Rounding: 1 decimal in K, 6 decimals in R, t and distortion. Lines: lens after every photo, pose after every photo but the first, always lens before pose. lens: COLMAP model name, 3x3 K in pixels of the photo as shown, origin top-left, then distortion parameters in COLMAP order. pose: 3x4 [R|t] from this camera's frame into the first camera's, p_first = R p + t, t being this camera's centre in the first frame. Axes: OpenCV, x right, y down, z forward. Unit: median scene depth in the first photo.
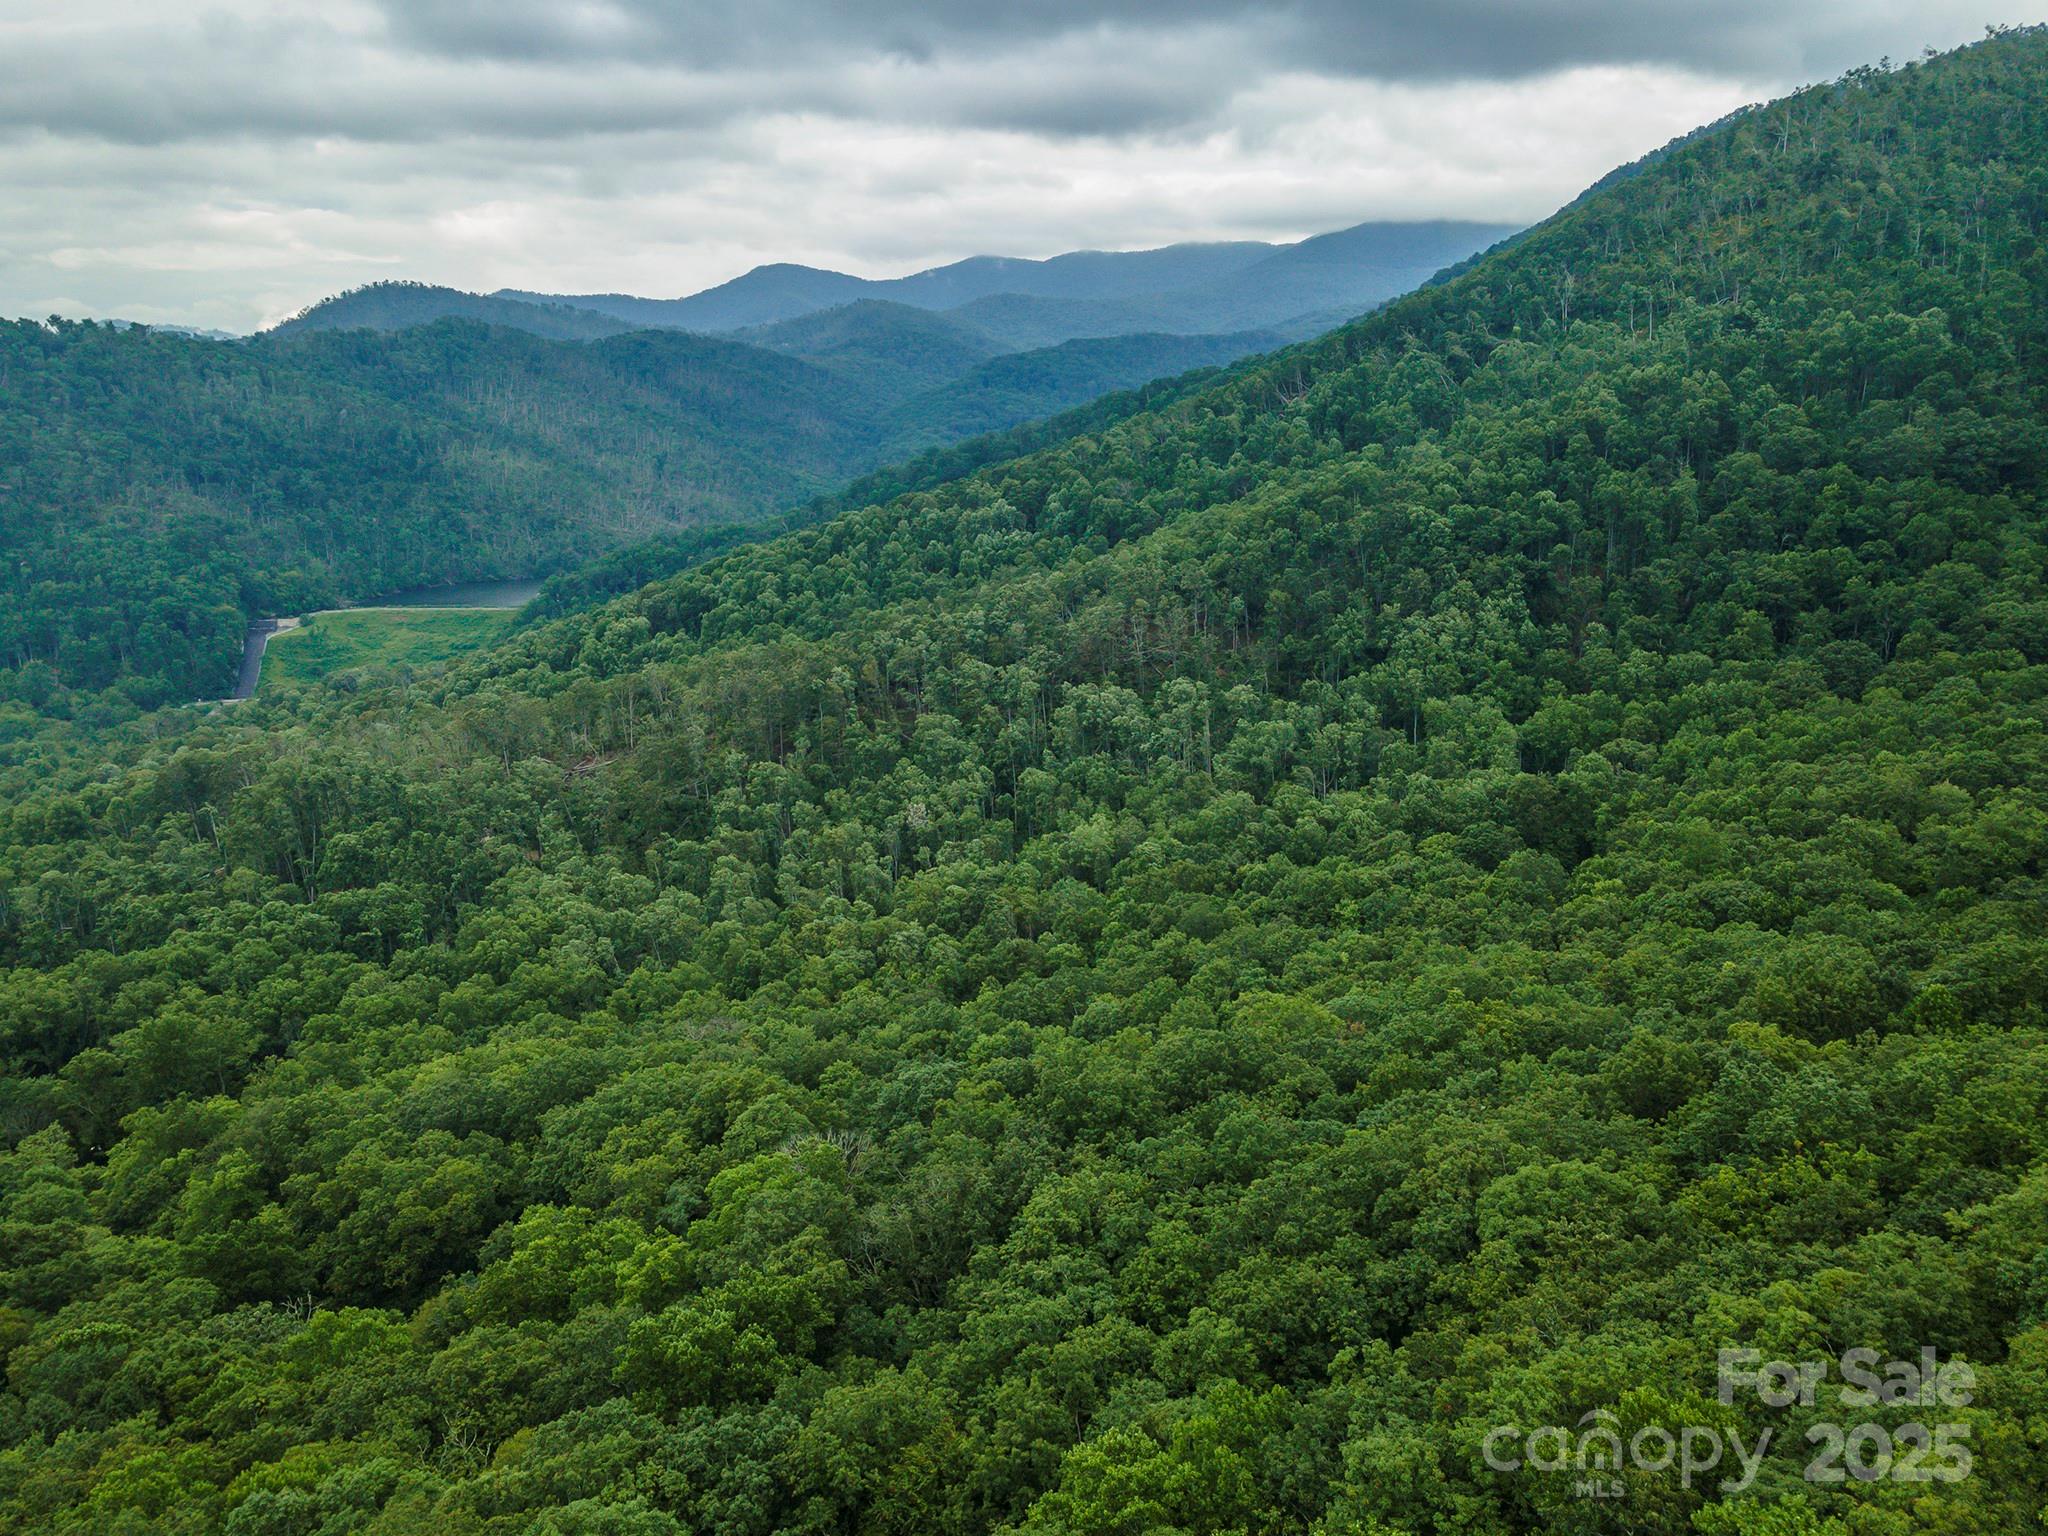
lens RADIAL K [[1489.3, 0, 1006.9], [0, 1489.3, 776.7], [0, 0, 1]] dist [0.039957, 0.023285]
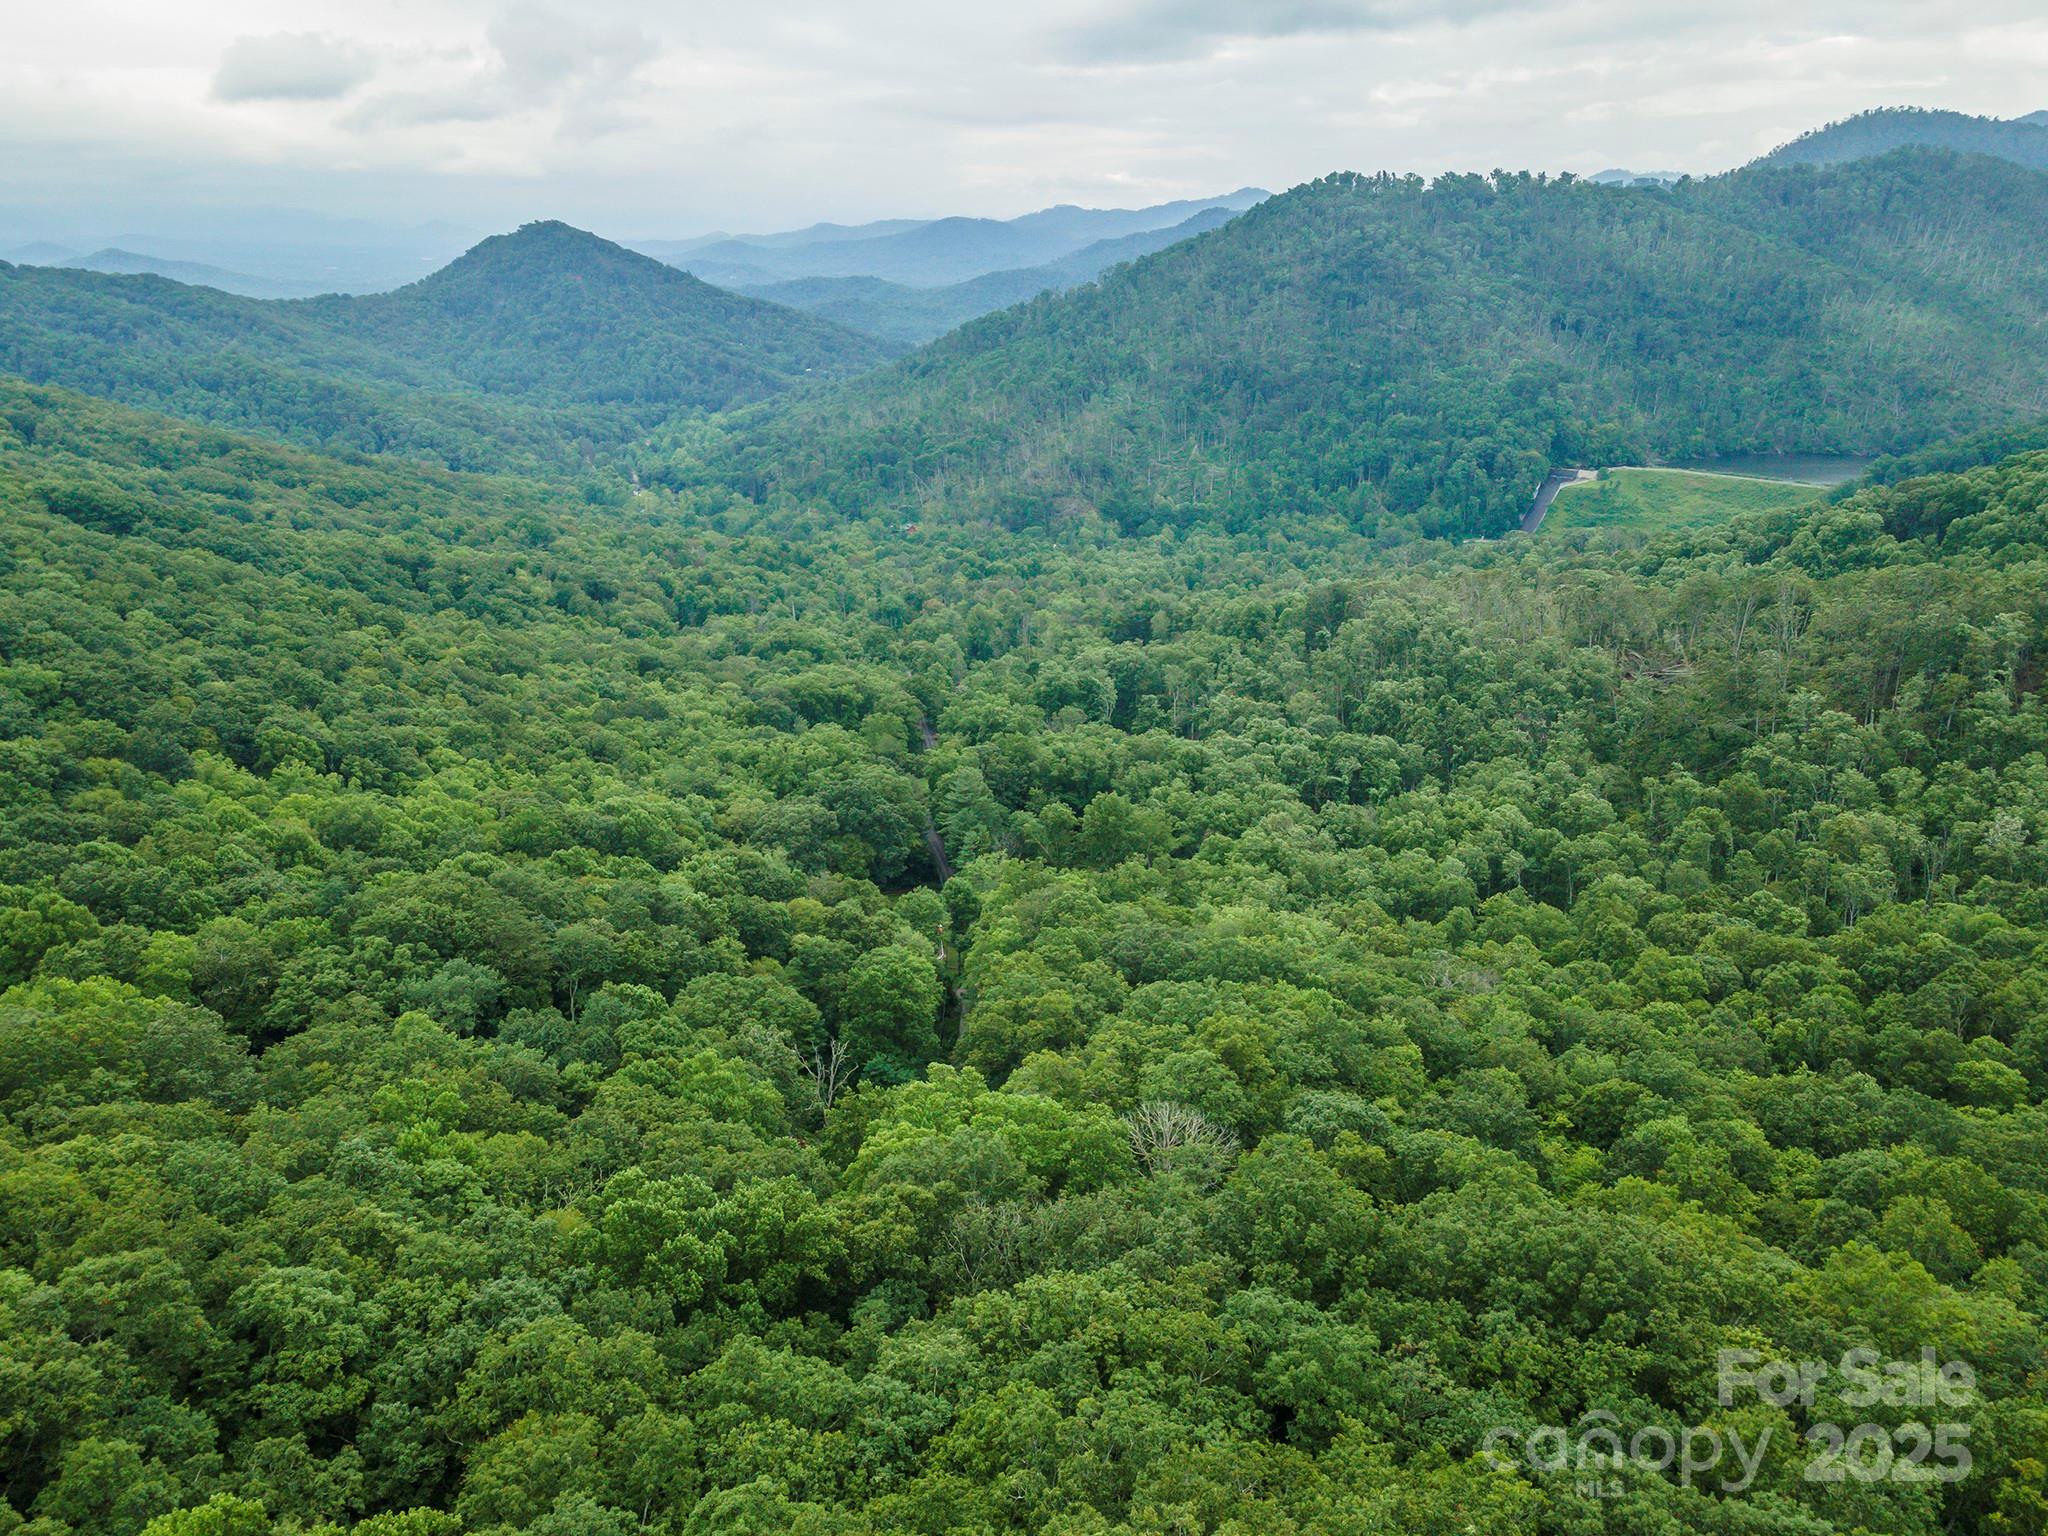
lens RADIAL K [[1489.3, 0, 997.7], [0, 1489.3, 757.2], [0, 0, 1]] dist [0.039957, 0.023285]
pose [[0.635004, 0.263605, -0.726142, 0.052778], [-0.203388, 0.963865, 0.172042, -0.012238], [0.745254, 0.038441, 0.665672, 0.040948]]
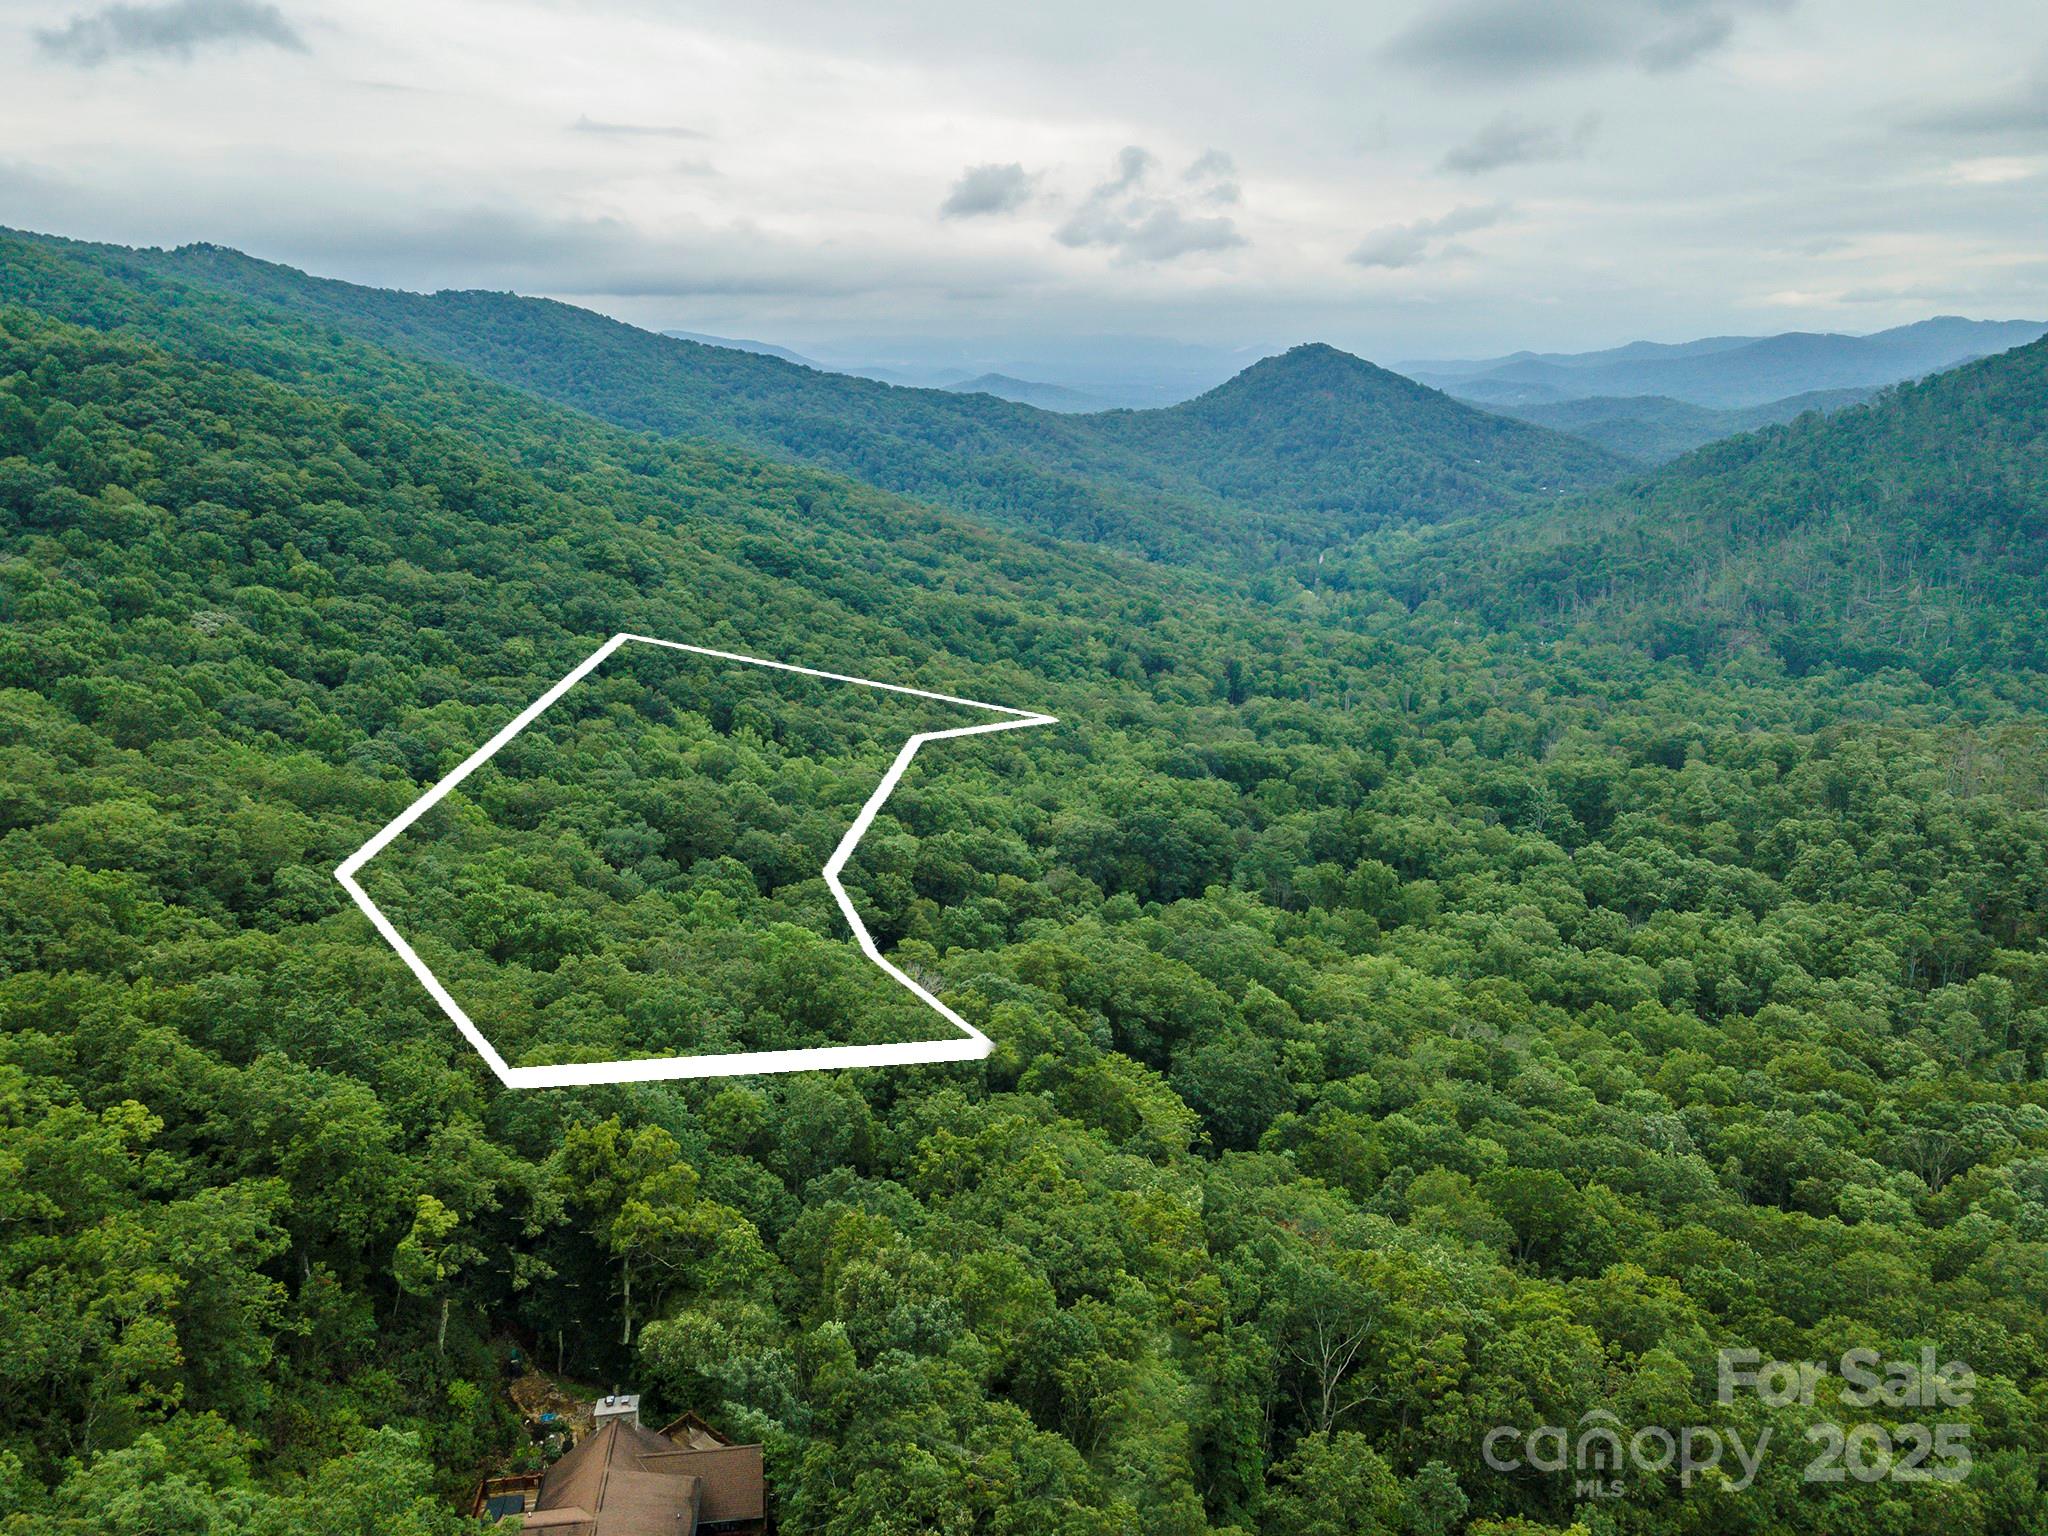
lens RADIAL K [[1489.3, 0, 1009.0], [0, 1489.3, 758.0], [0, 0, 1]] dist [0.039957, 0.023285]
pose [[0.179597, 0.267564, -0.946654, 0.143672], [-0.256953, 0.941653, 0.217402, -0.030352], [0.949589, 0.204201, 0.237870, 0.099146]]
